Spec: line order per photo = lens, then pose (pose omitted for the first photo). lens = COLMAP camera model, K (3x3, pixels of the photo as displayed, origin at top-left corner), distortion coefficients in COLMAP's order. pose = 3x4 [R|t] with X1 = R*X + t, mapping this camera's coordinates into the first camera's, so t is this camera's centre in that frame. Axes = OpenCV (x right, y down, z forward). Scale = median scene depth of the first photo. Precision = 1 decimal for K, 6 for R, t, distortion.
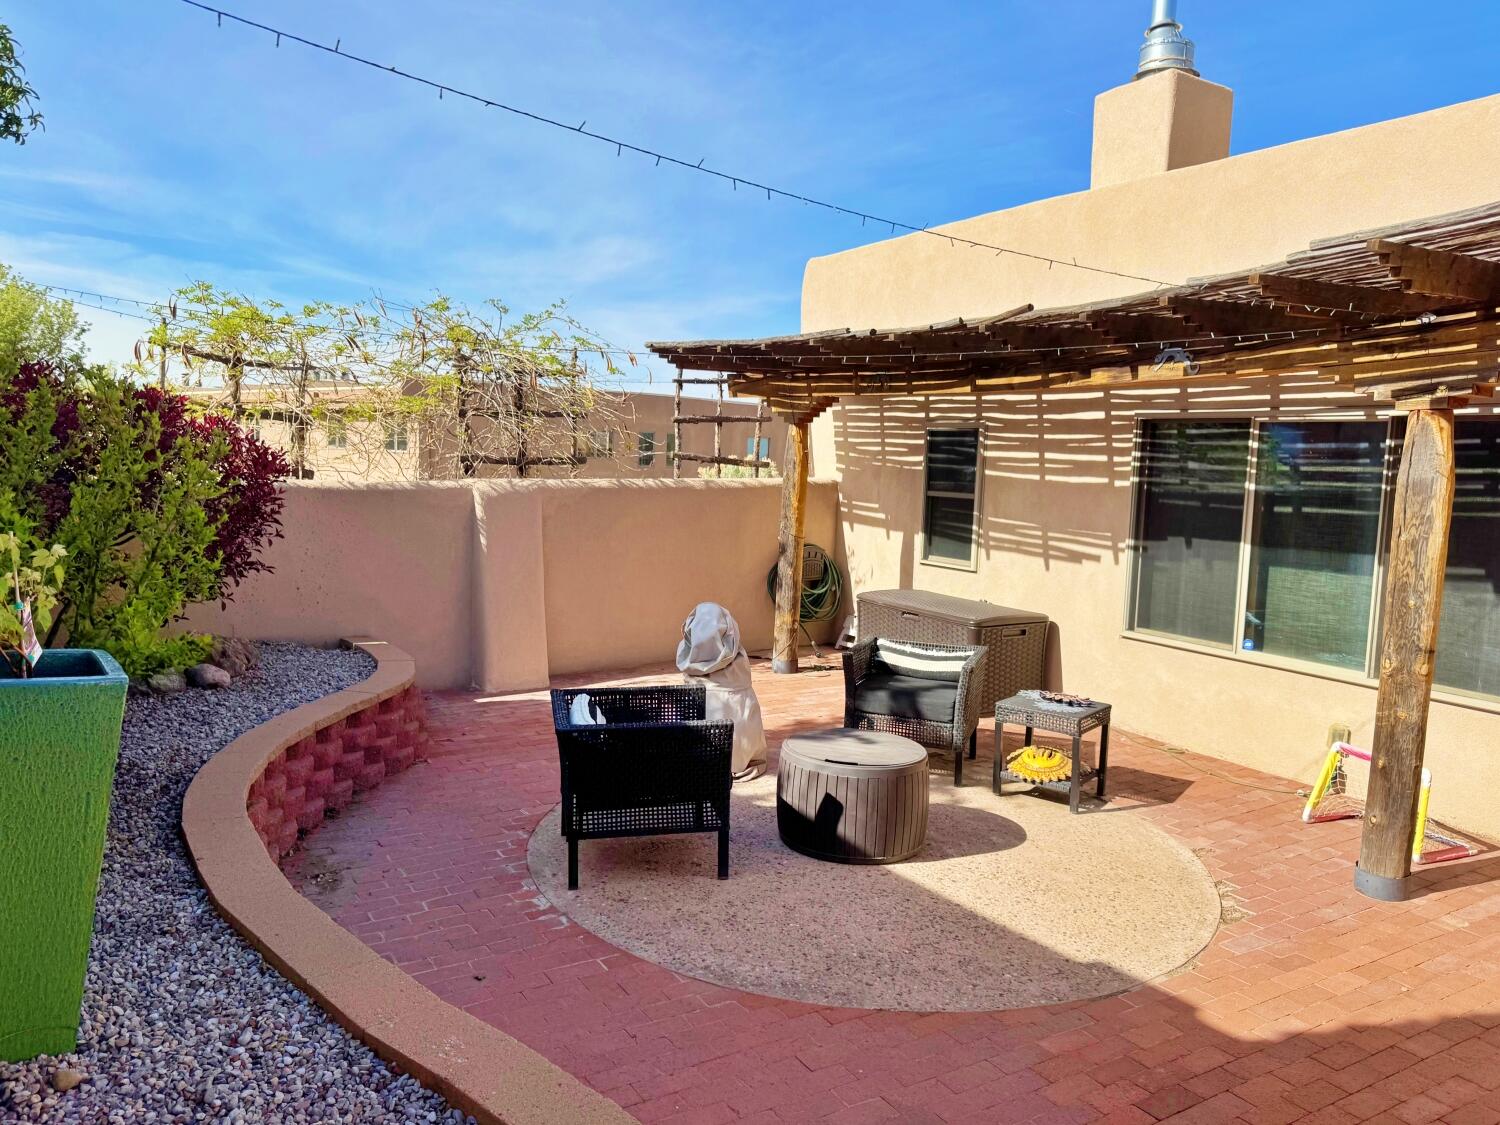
lens RADIAL K [[1088.8, 0, 750.0], [0, 1088.8, 562.5], [0, 0, 1]] dist [0.094225, -0.126781]
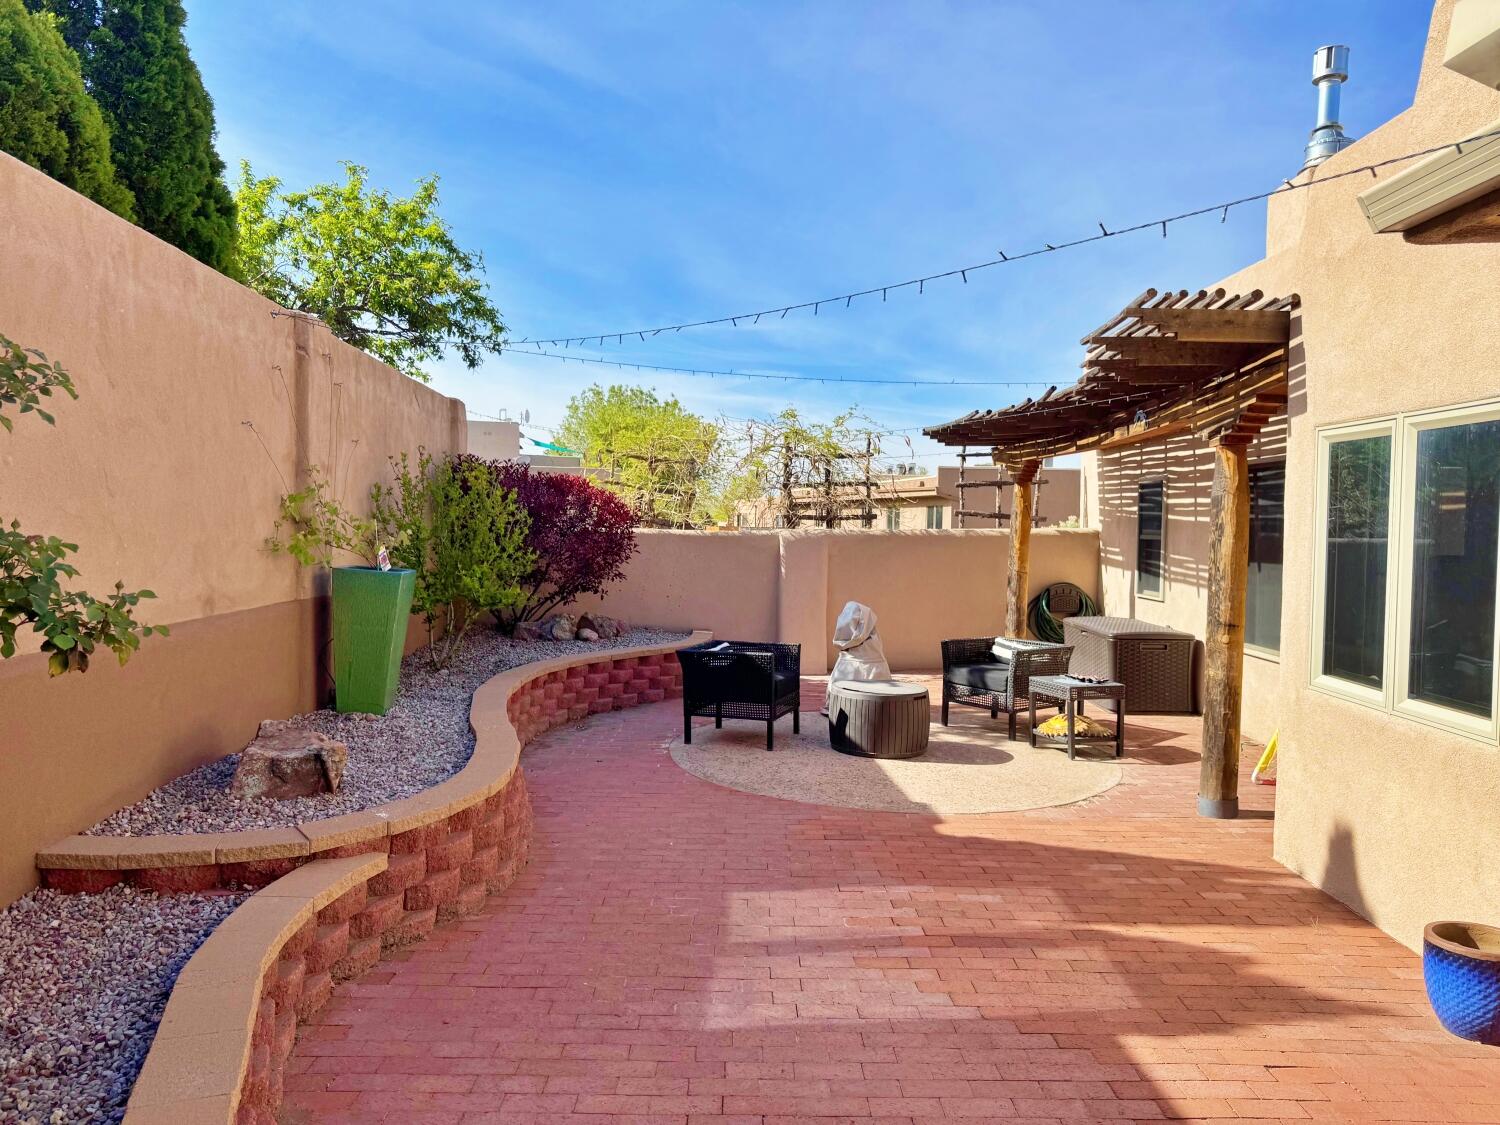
lens RADIAL K [[1088.8, 0, 750.0], [0, 1088.8, 562.5], [0, 0, 1]] dist [0.094225, -0.126781]
pose [[0.843555, -0.001587, -0.537040, 0.504926], [-0.041929, 0.996749, -0.068806, 0.072365], [0.535403, 0.080559, 0.840746, -0.257124]]
